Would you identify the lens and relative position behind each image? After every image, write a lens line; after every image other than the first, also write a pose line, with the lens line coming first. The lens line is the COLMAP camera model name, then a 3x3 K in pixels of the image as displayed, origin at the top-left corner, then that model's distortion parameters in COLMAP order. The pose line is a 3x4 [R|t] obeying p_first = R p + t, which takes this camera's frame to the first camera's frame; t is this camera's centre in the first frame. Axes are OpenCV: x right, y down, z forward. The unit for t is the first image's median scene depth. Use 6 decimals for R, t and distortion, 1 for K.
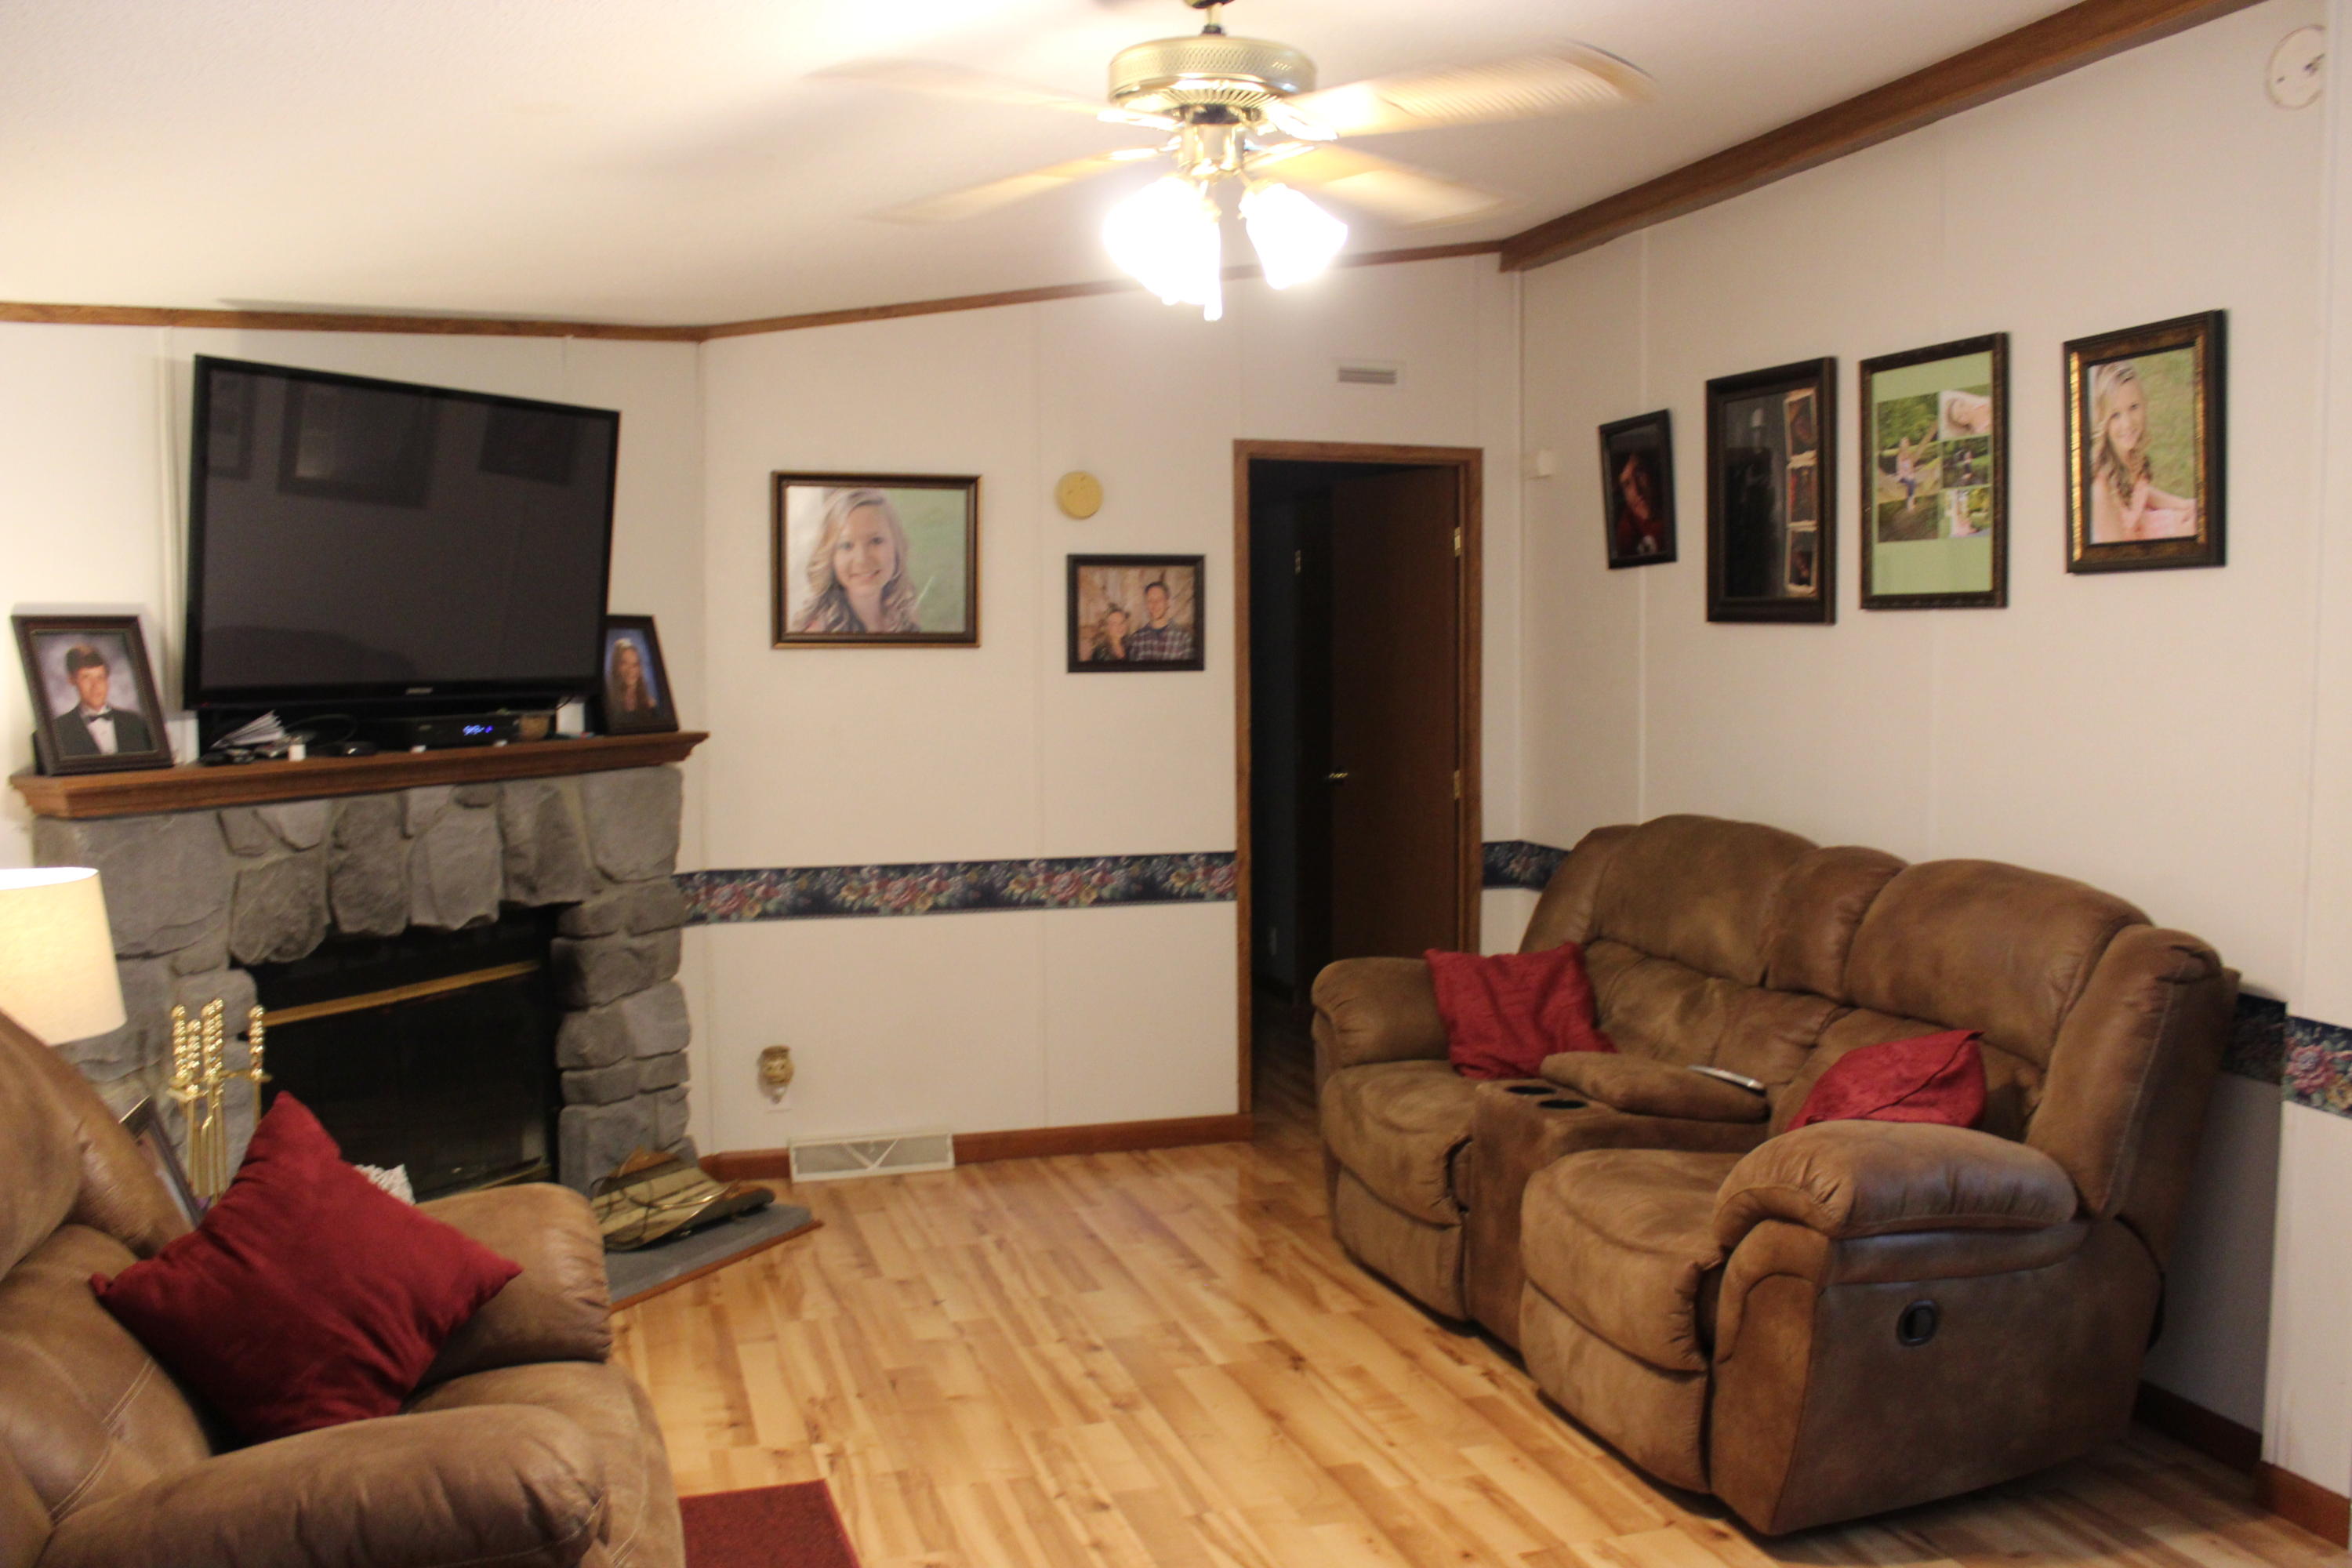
lens RADIAL K [[1969.0, 0, 1176.0], [0, 1969.0, 784.0], [0, 0, 1]] dist [-0.175410, 0.187382]
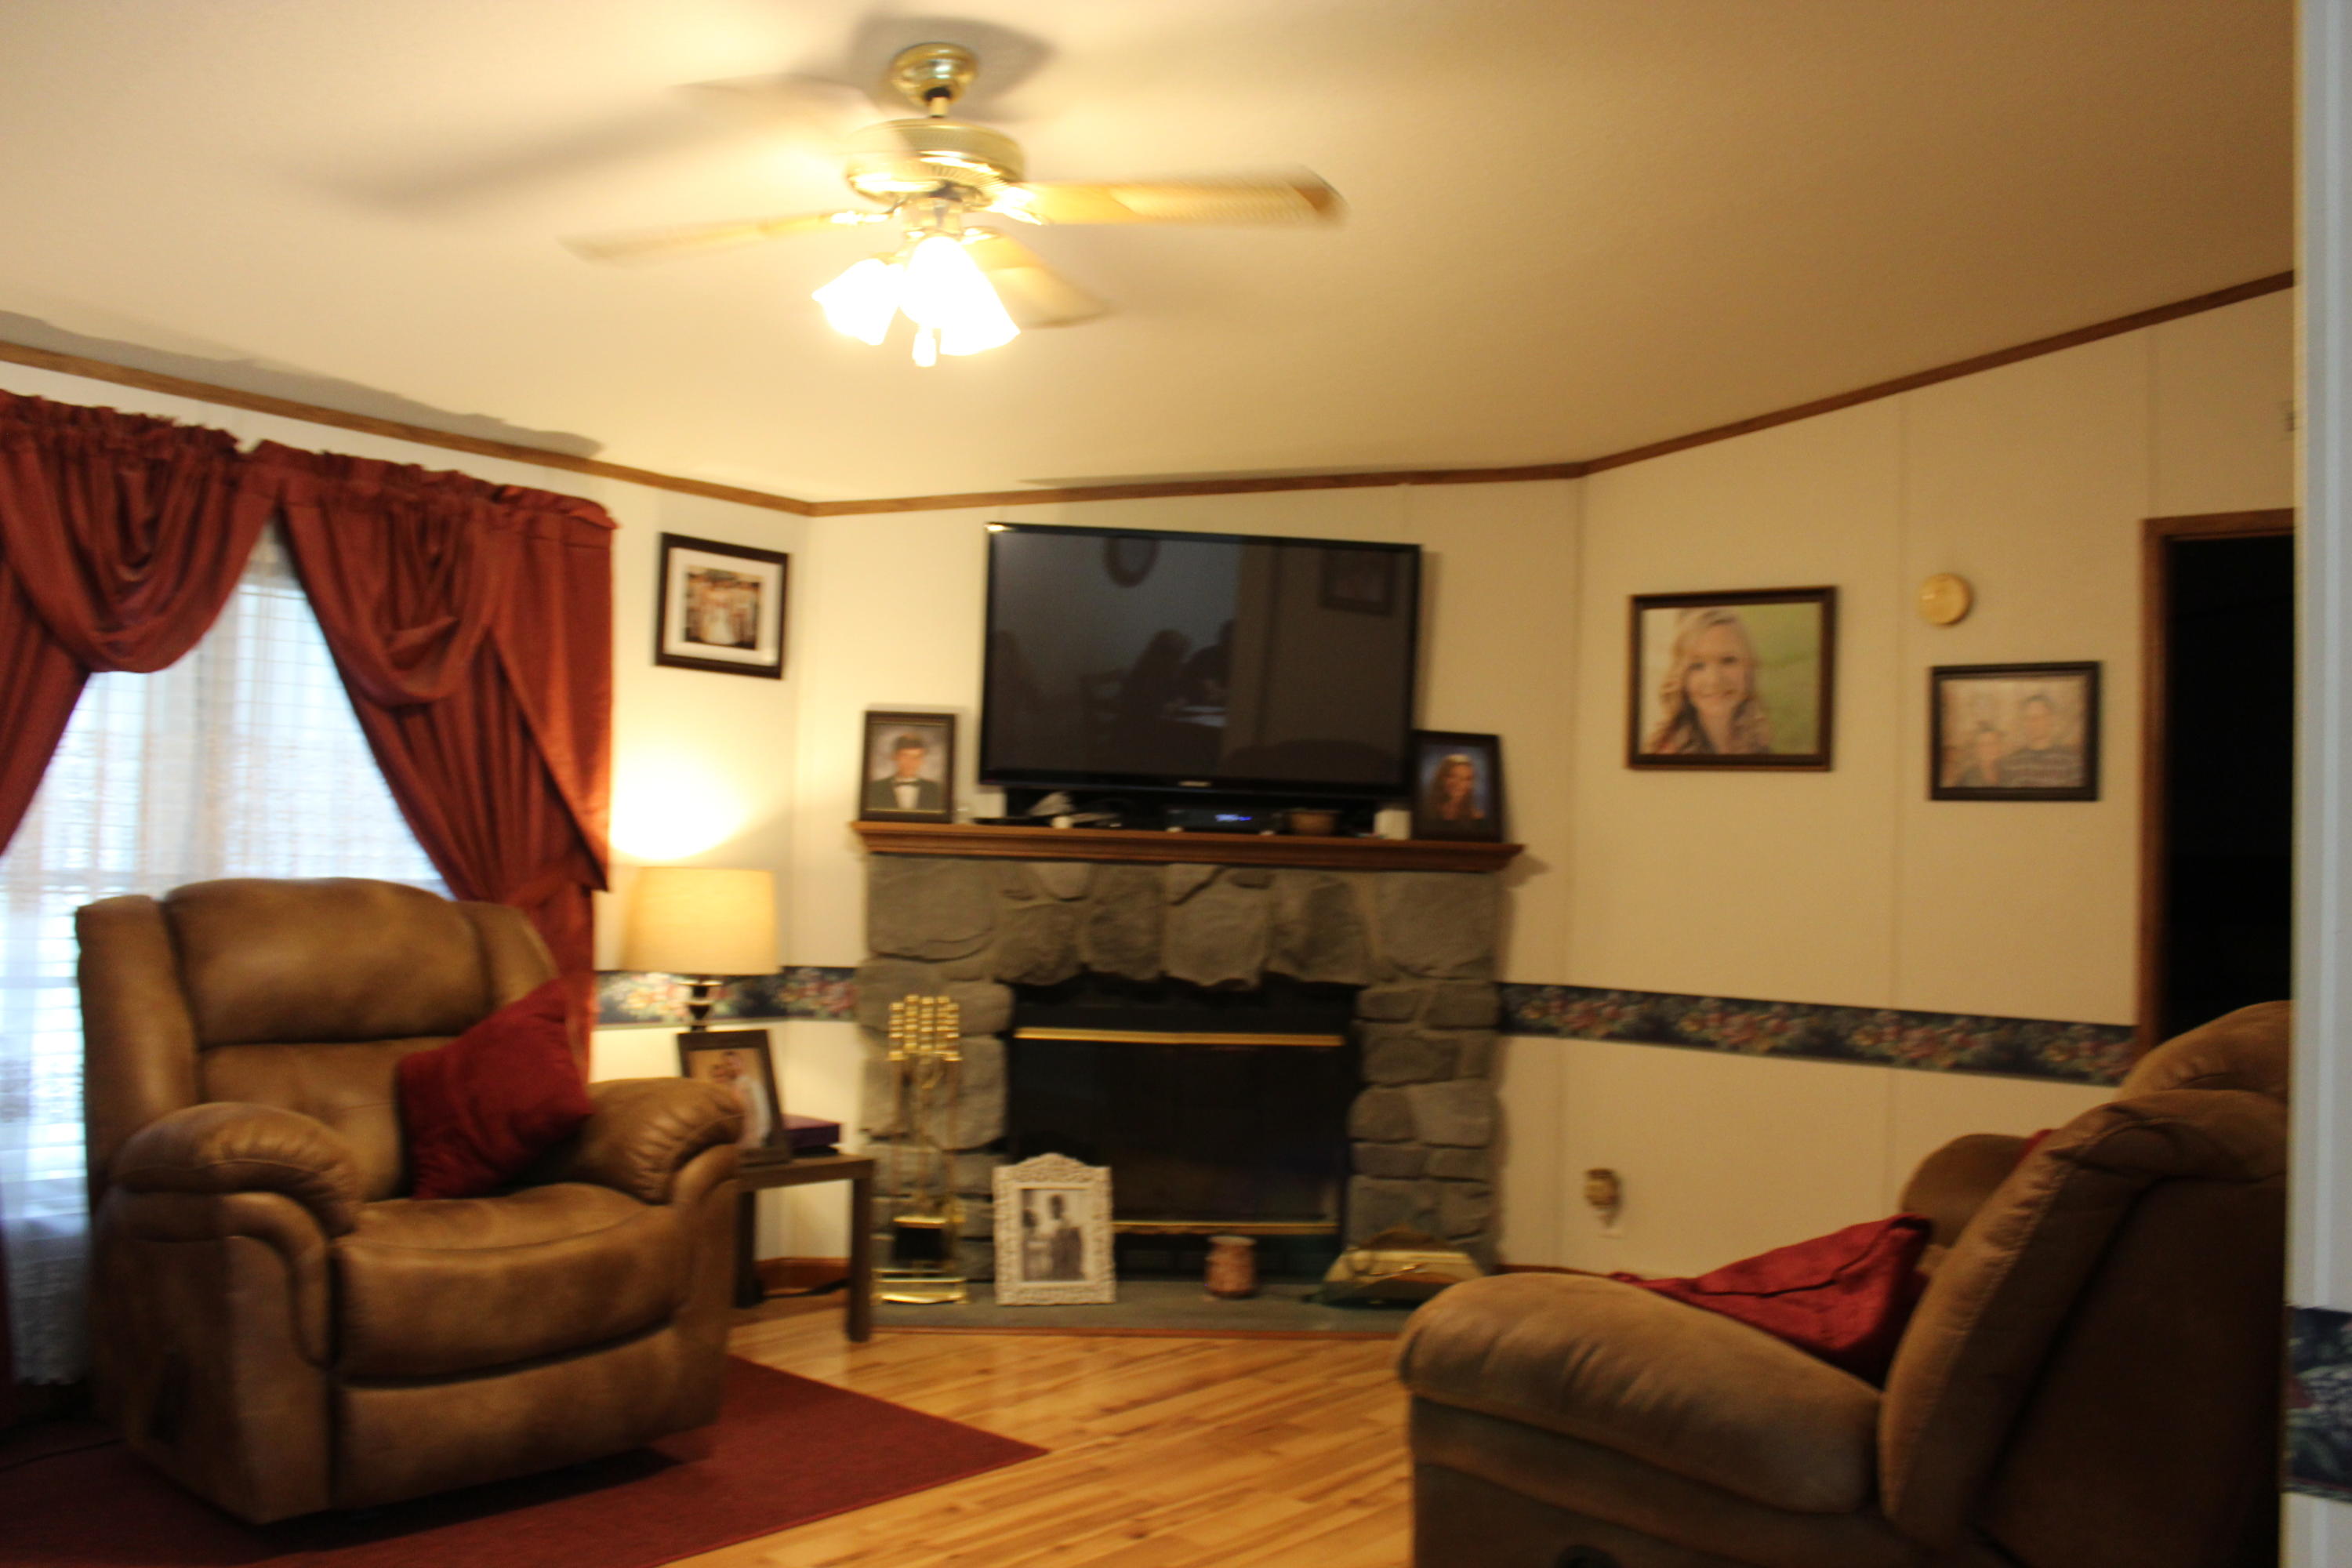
lens RADIAL K [[1969.0, 0, 1176.0], [0, 1969.0, 784.0], [0, 0, 1]] dist [-0.175410, 0.187382]
pose [[0.533702, -0.008135, -0.845634, 0.572378], [-0.099915, 0.992343, -0.072605, 0.037751], [0.839750, 0.123241, 0.528802, 0.299545]]
